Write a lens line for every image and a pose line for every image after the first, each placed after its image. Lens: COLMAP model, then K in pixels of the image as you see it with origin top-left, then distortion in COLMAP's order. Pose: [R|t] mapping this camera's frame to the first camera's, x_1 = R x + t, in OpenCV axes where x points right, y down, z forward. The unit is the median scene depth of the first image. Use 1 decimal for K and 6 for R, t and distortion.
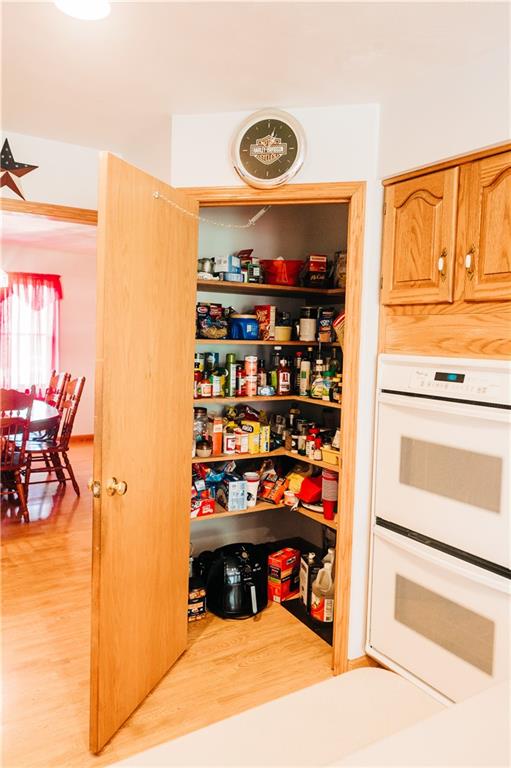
lens RADIAL K [[547.7, 0, 257.0], [0, 547.7, 367.1], [0, 0, 1]] dist [-0.005500, -0.002580]
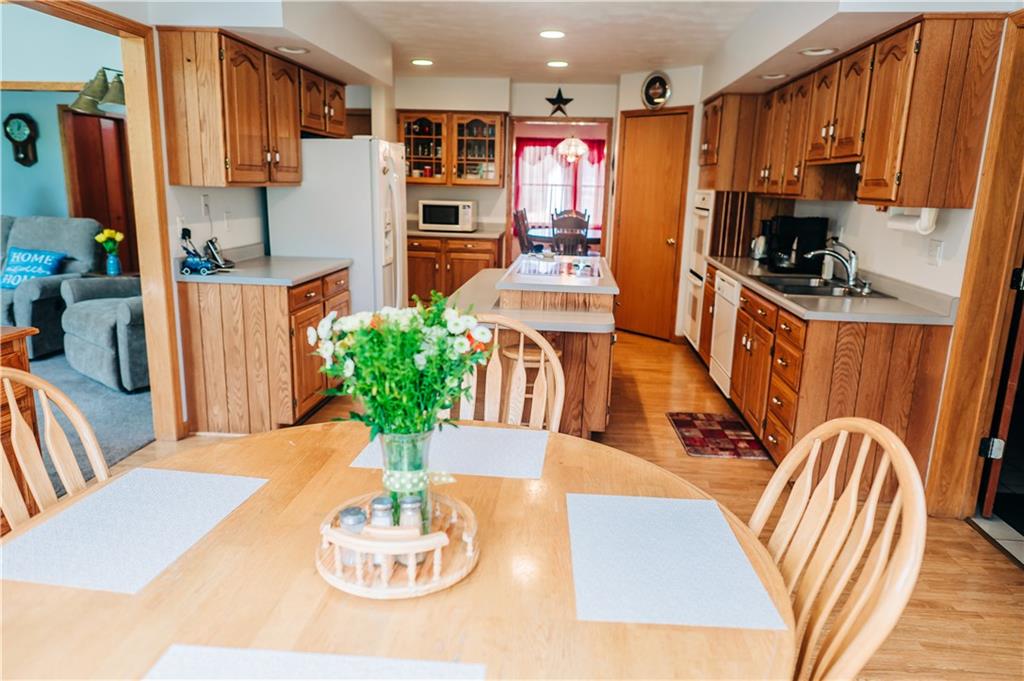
lens RADIAL K [[700.4, 0, 512.0], [0, 700.4, 340.5], [0, 0, 1]] dist [0.000176, -0.001833]
pose [[0.792726, 0.115194, -0.598595, 1.403519], [-0.018480, 0.986072, 0.165287, 0.118387], [0.609298, -0.119966, 0.783814, -1.668312]]
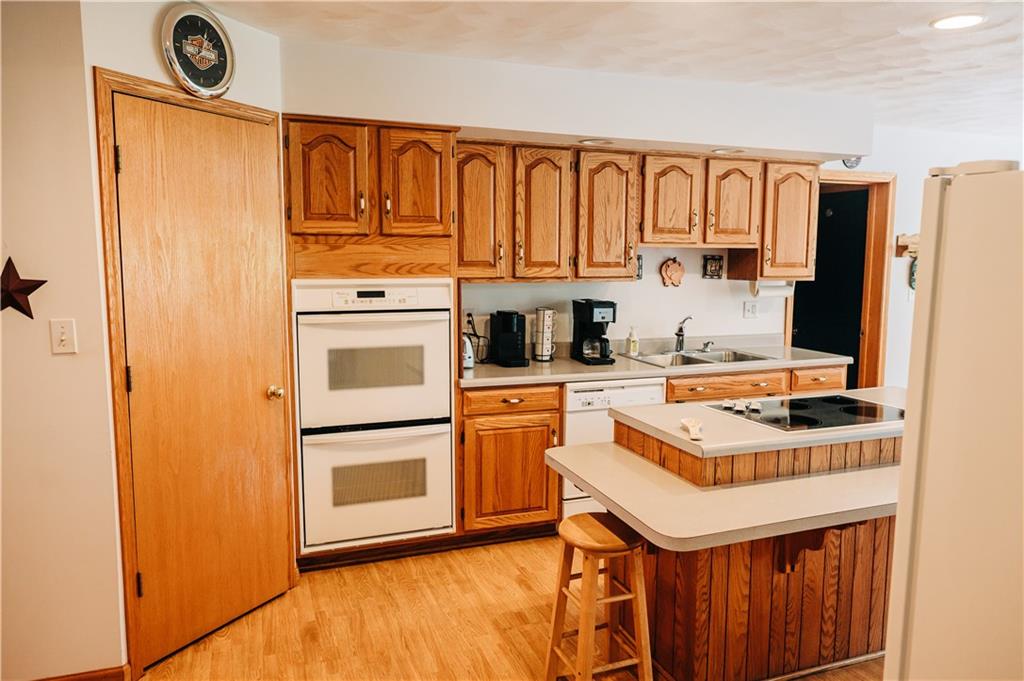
lens RADIAL K [[700.4, 0, 512.0], [0, 700.4, 340.5], [0, 0, 1]] dist [0.000176, -0.001833]
pose [[0.218521, -0.137497, 0.966097, -1.103964], [0.057658, 0.990113, 0.127874, -0.060863], [-0.974127, 0.027760, 0.224289, 0.302692]]
